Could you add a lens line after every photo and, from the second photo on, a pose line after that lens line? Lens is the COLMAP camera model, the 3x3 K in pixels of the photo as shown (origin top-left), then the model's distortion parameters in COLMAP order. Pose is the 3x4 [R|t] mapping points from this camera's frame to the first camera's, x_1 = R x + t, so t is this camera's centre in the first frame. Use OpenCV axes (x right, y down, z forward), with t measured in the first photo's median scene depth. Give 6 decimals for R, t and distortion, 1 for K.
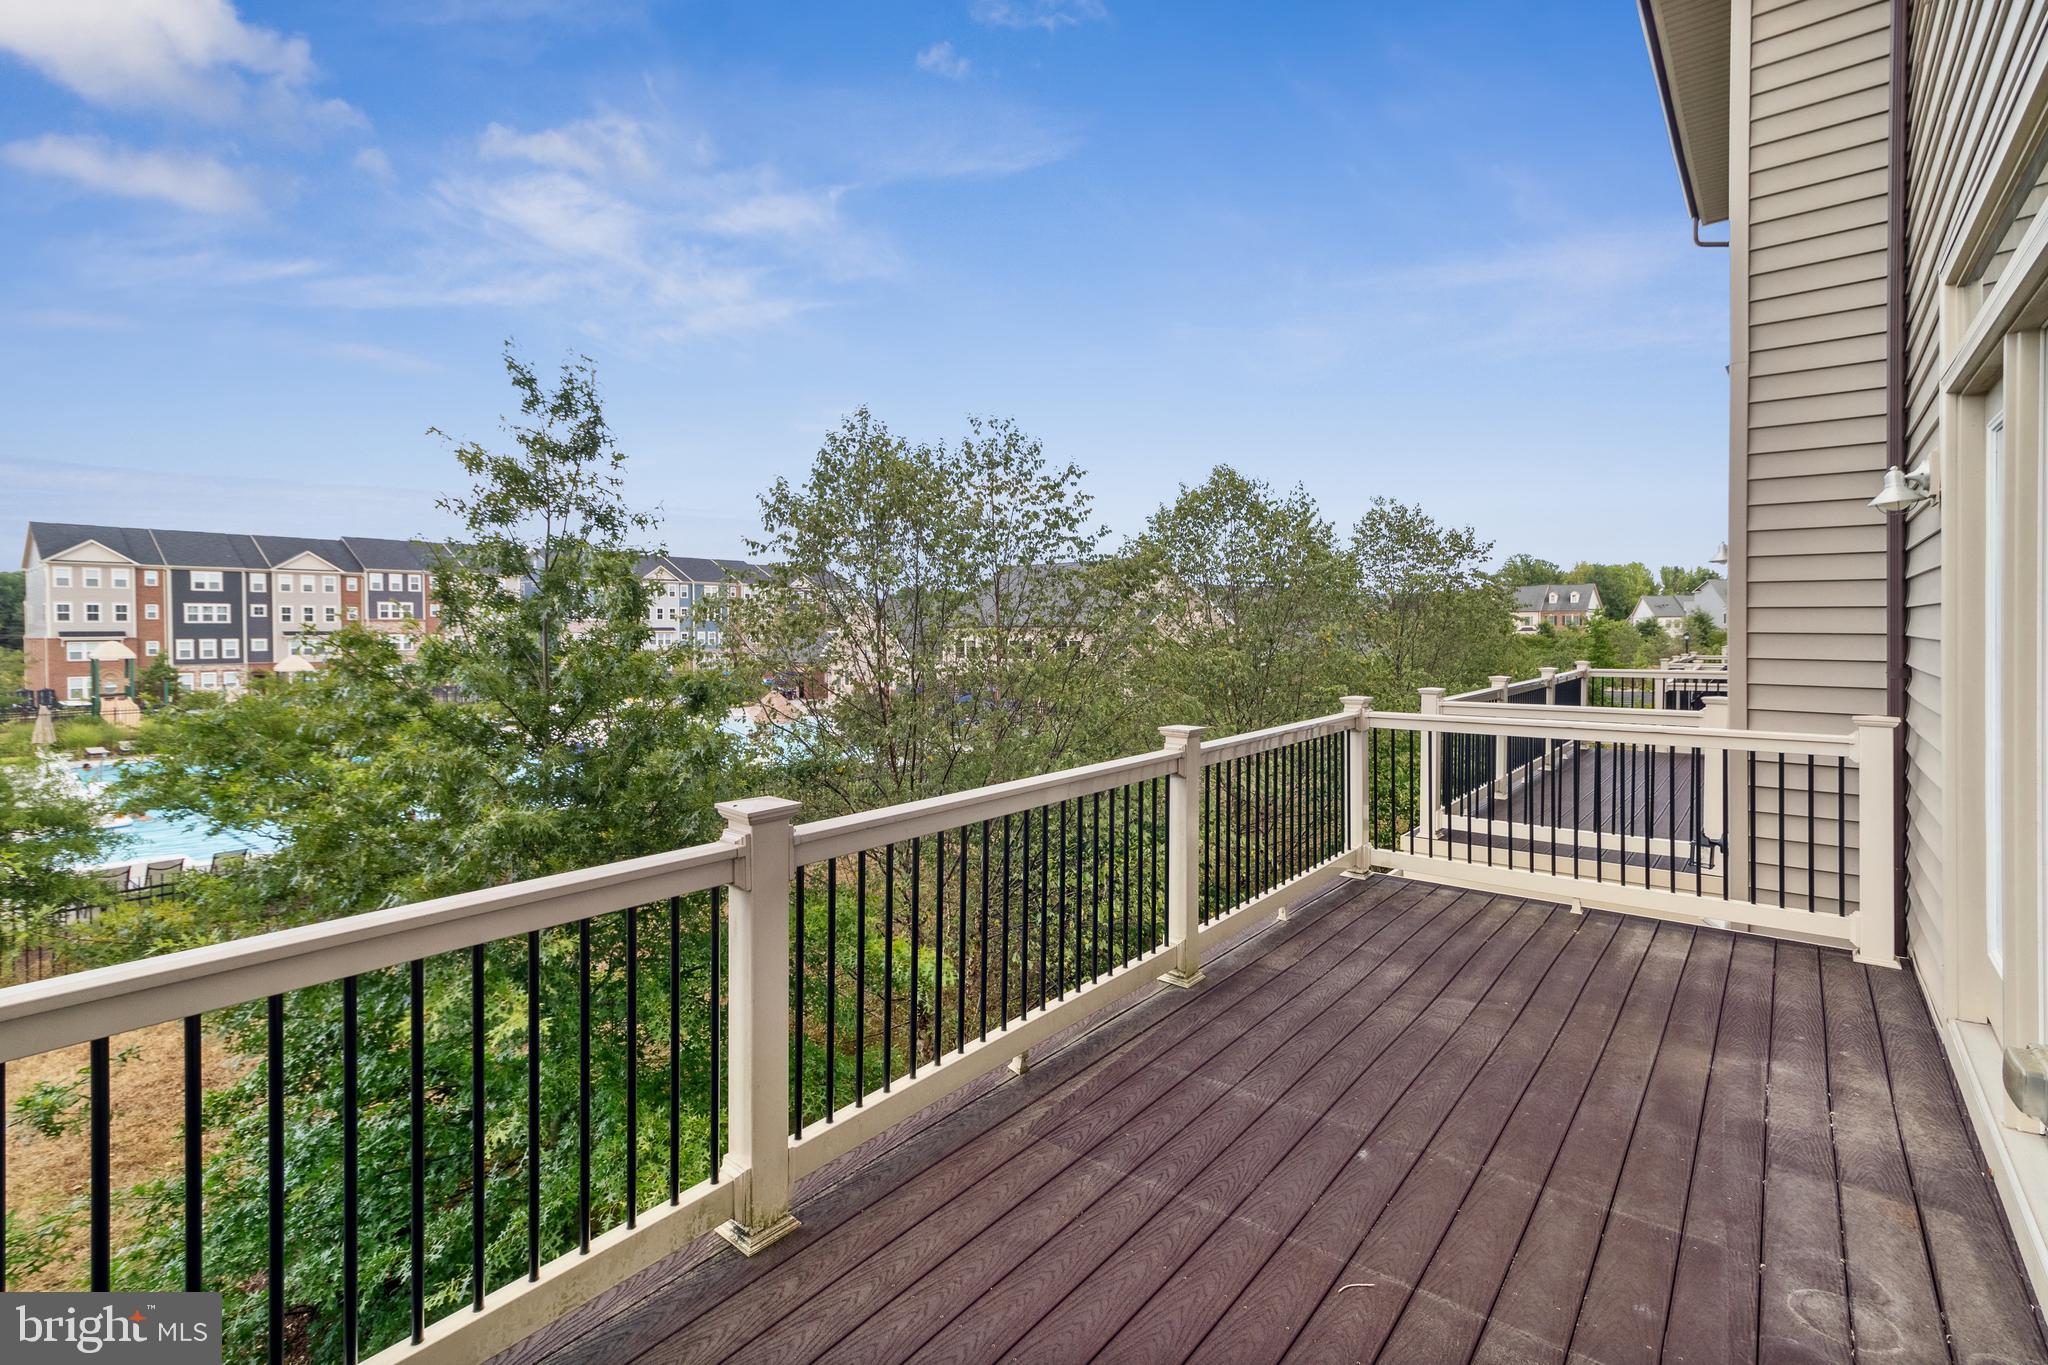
lens RADIAL K [[938.2, 0, 1029.1], [0, 938.2, 649.6], [0, 0, 1]] dist [0.002195, 0.000425]
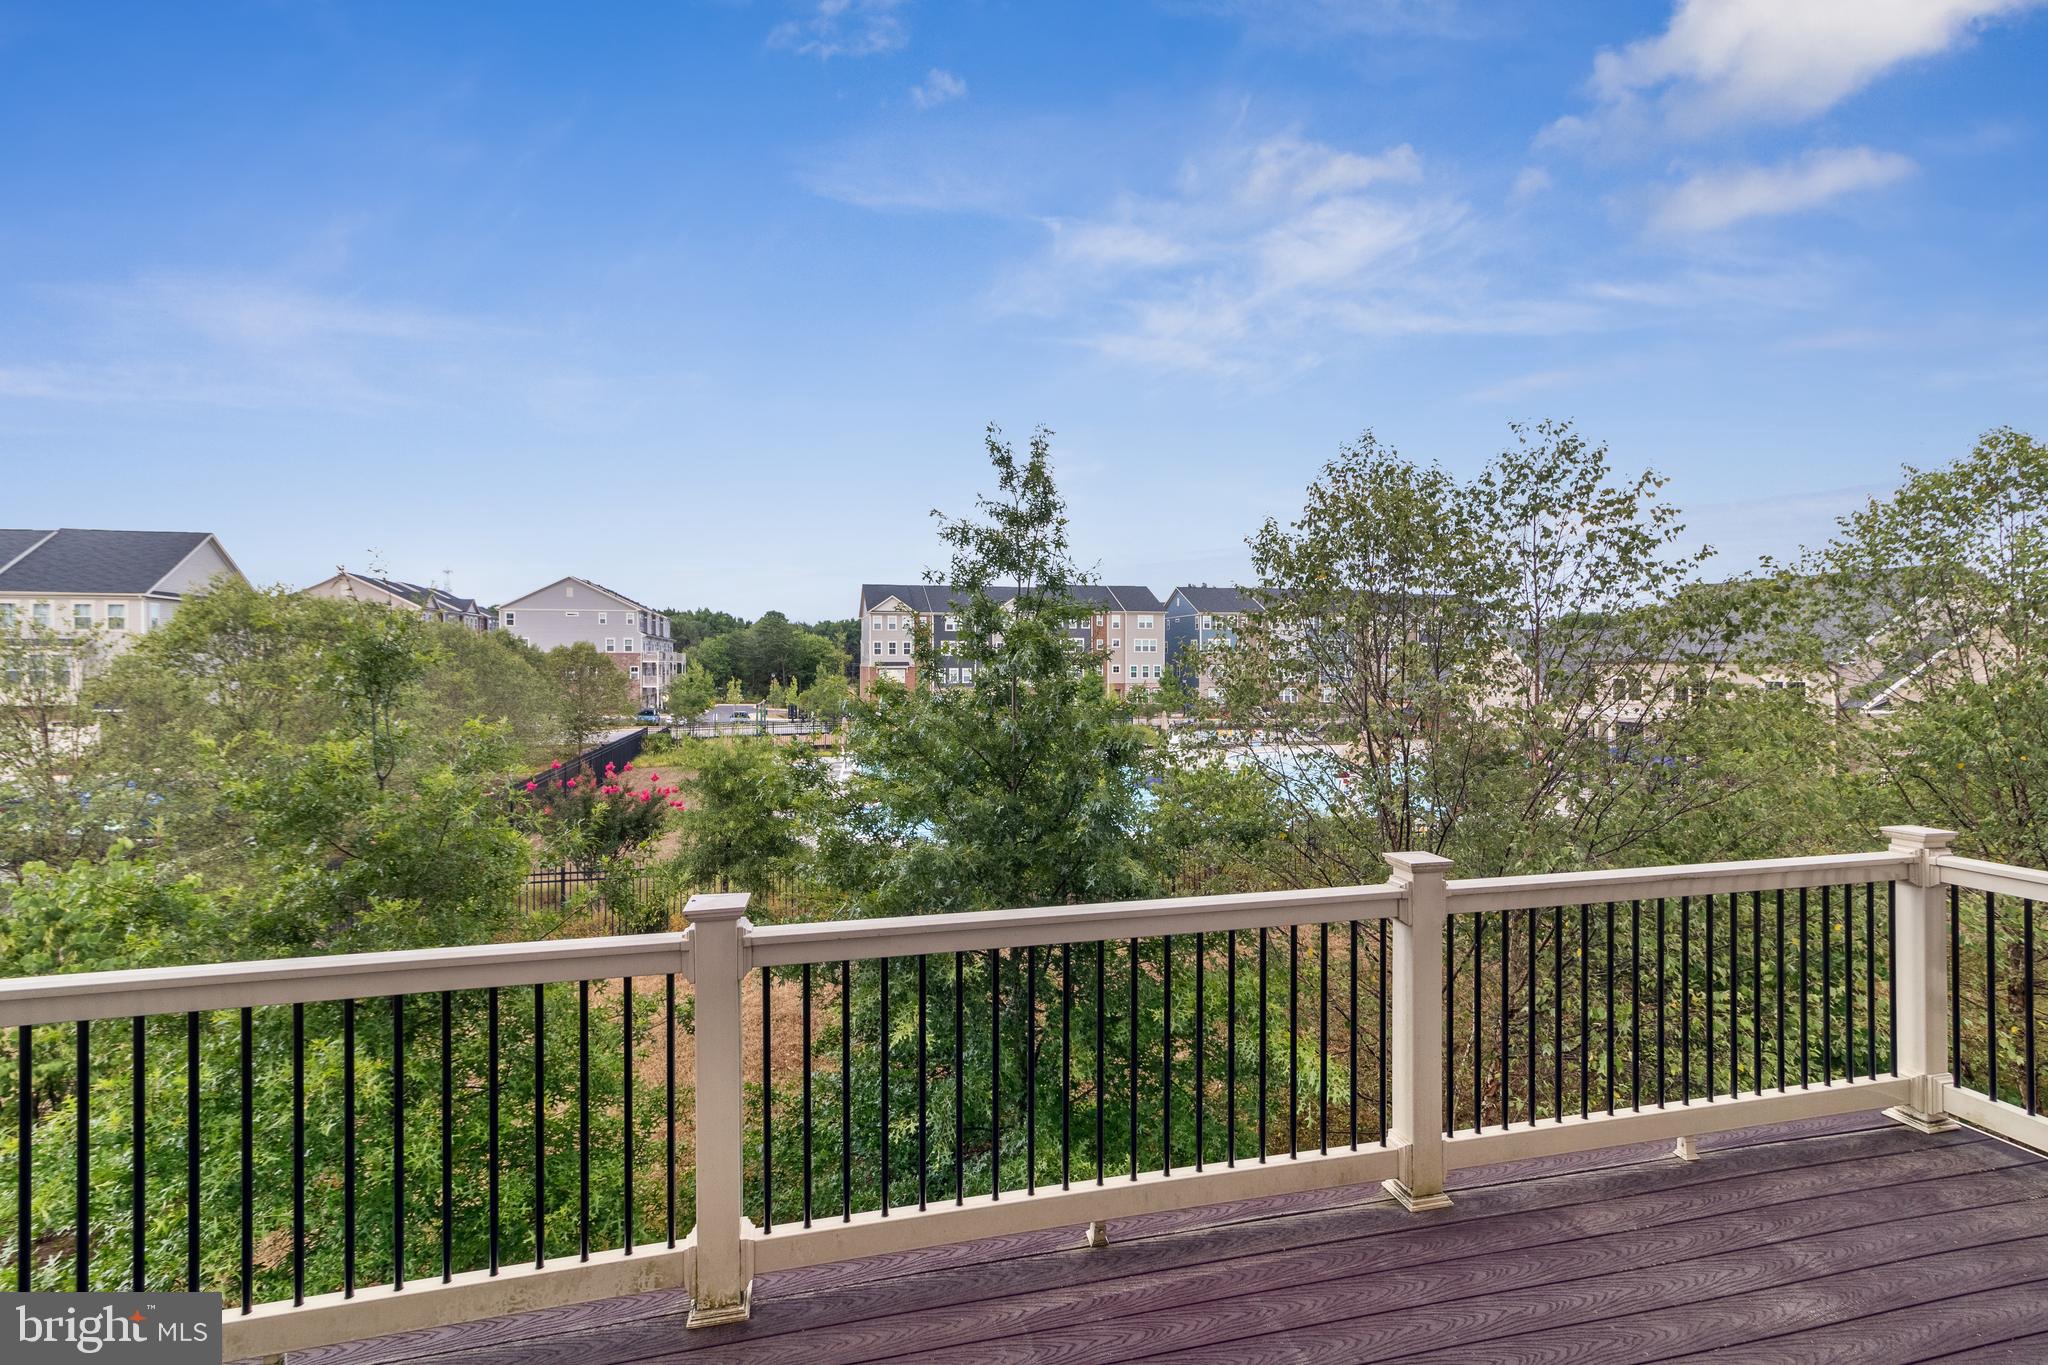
lens RADIAL K [[959.2, 0, 1024.0], [0, 959.2, 682.5], [0, 0, 1]] dist [0.007959, 0.000357]
pose [[0.795033, 0.015943, -0.606356, 0.189359], [-0.015410, 0.999863, 0.006085, -0.027935], [0.606370, 0.004506, 0.795170, 0.104924]]
